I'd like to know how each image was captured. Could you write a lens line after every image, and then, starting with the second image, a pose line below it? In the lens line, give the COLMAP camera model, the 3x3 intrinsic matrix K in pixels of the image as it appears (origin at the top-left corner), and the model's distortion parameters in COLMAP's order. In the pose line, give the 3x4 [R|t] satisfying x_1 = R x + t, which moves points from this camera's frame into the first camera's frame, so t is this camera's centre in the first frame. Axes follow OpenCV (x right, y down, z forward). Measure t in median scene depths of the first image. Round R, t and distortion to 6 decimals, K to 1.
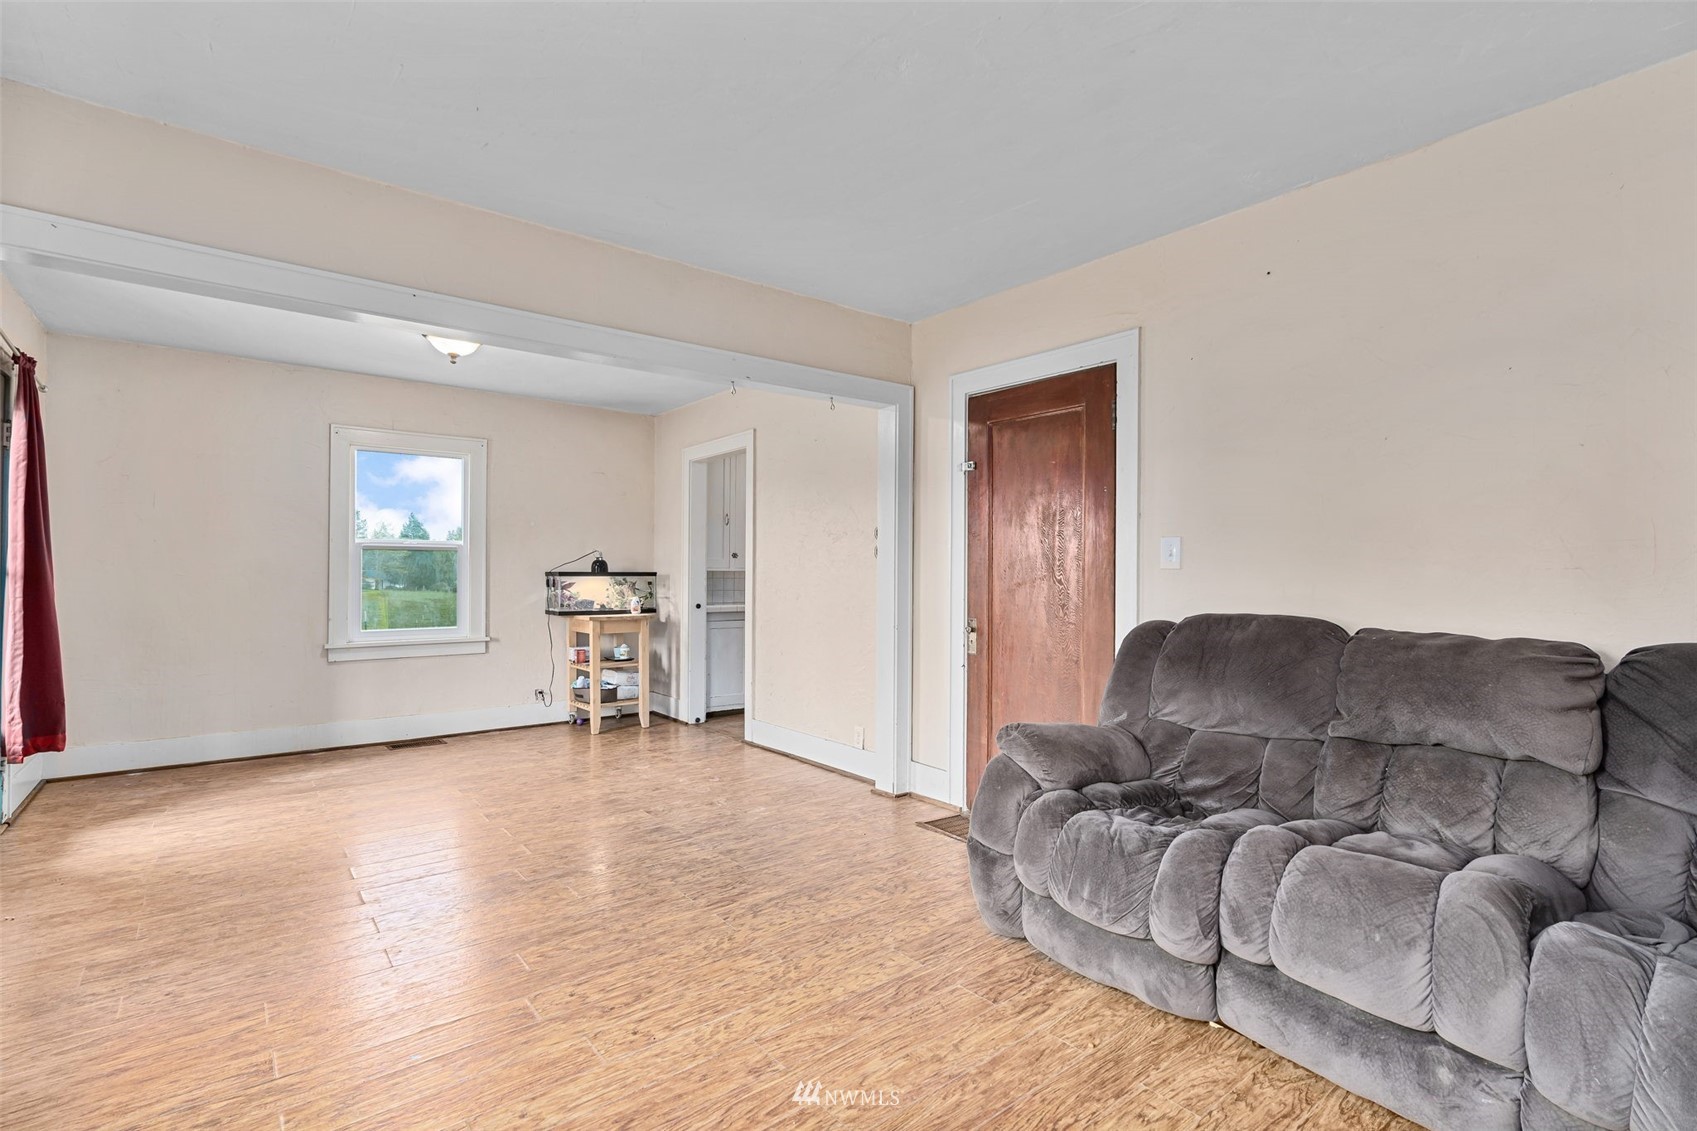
lens RADIAL K [[778.4, 0, 848.1], [0, 778.4, 576.5], [0, 0, 1]] dist [-0.000813, 0.000171]
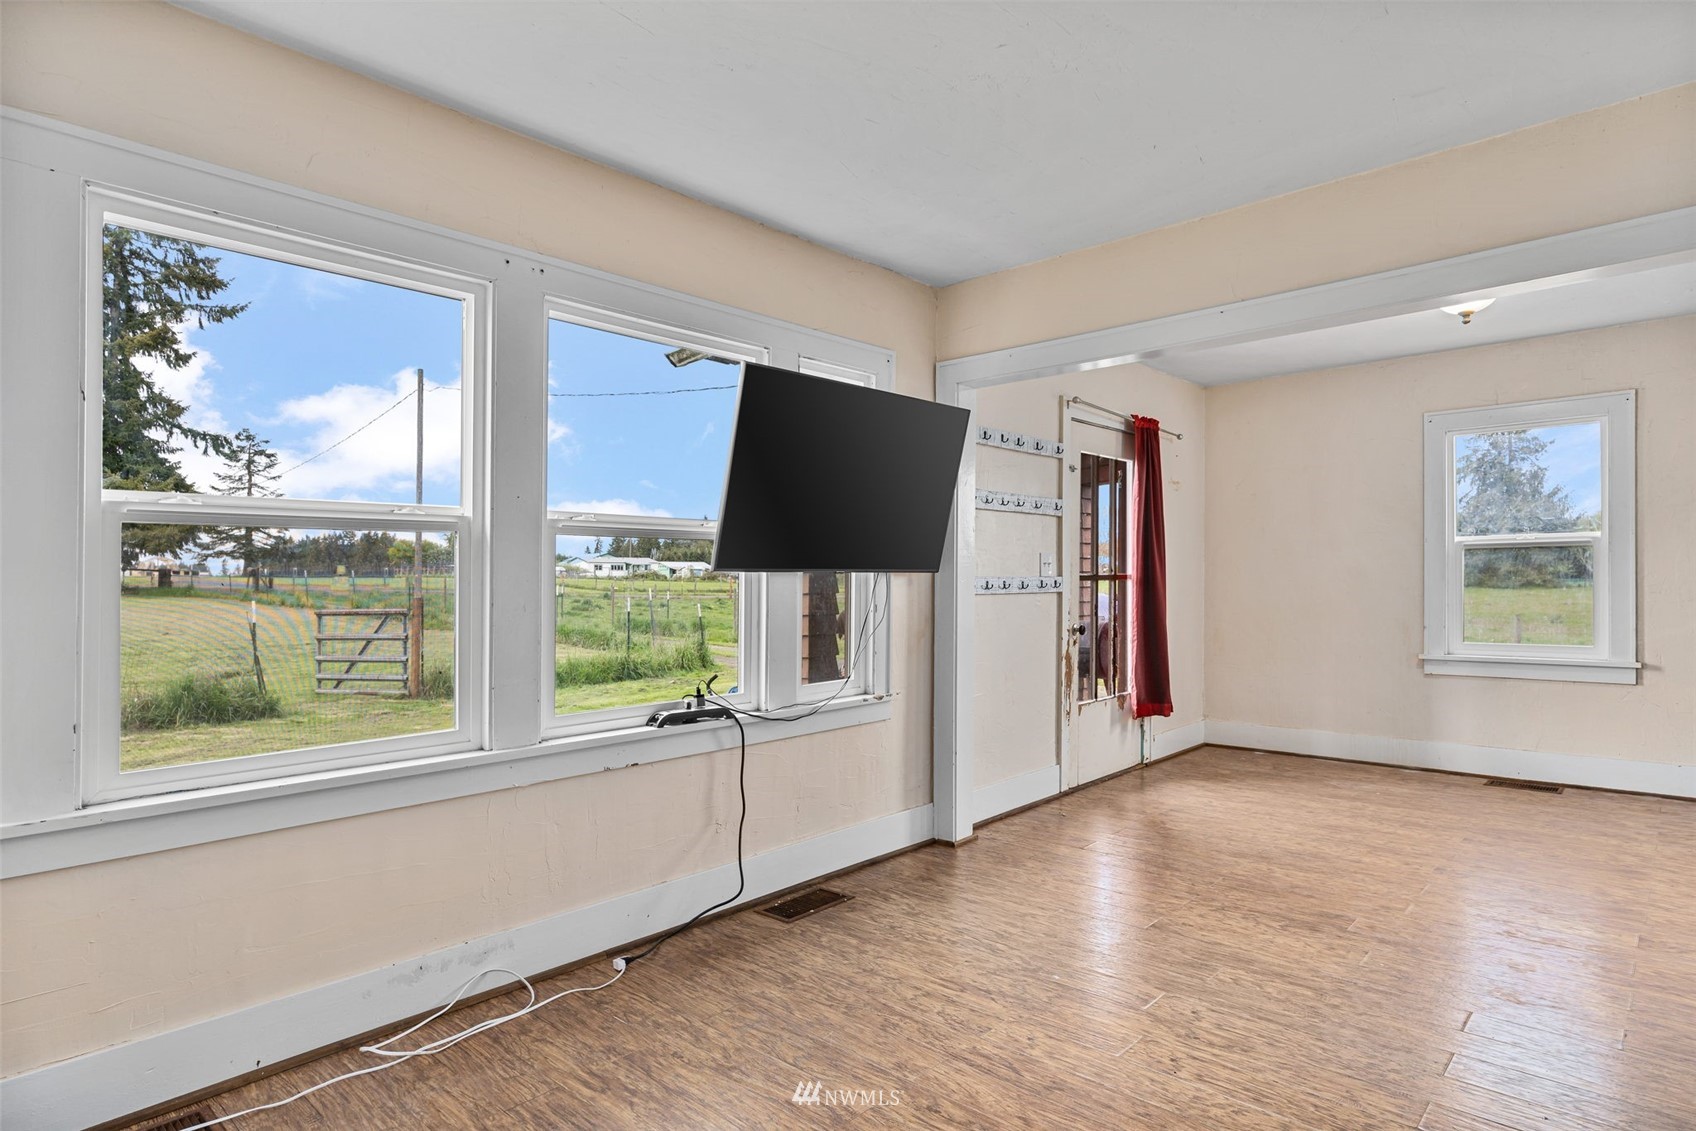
lens RADIAL K [[924.2, 0, 848.0], [0, 924.2, 568.2], [0, 0, 1]] dist [-0.001614, -0.000309]
pose [[0.158499, -0.018240, -0.987191, 0.357624], [0.007604, 0.999822, -0.017252, -0.000753], [0.987330, -0.004772, 0.158610, 0.192285]]
